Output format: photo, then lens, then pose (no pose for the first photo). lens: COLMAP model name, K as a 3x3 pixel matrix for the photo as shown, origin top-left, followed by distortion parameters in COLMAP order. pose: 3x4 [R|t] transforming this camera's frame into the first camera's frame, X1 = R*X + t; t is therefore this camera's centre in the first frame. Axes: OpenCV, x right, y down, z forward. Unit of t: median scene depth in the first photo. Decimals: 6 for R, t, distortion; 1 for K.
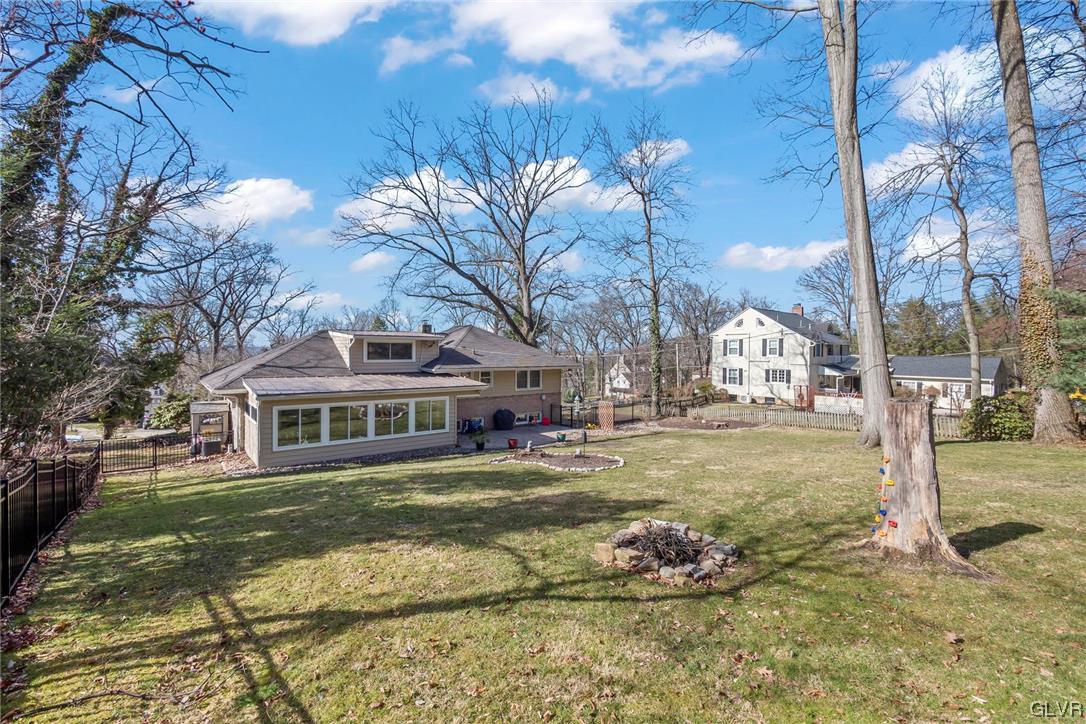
lens RADIAL K [[468.6, 0, 529.8], [0, 468.6, 347.5], [0, 0, 1]] dist [-0.002242, -0.000323]
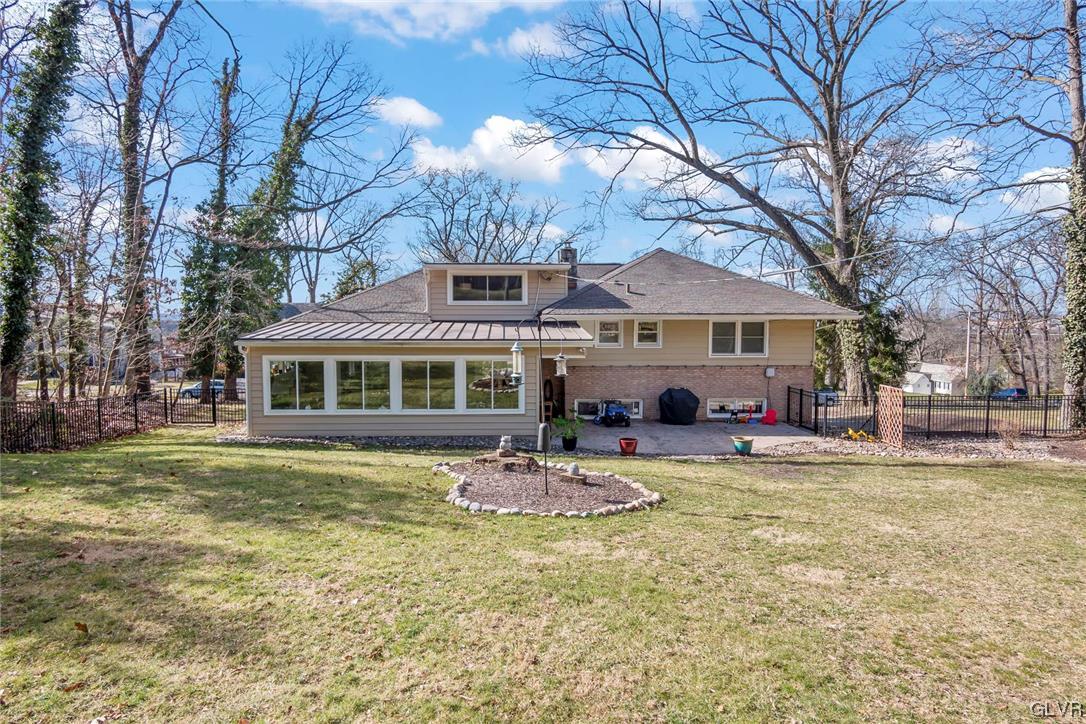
lens RADIAL K [[614.3, 0, 543.0], [0, 614.3, 362.0], [0, 0, 1]] dist [-0.005552, -0.001304]
pose [[0.810454, 0.038165, -0.584558, 0.245883], [0.008003, 0.997061, 0.076193, 0.041539], [0.585748, -0.066430, 0.807766, 0.299227]]
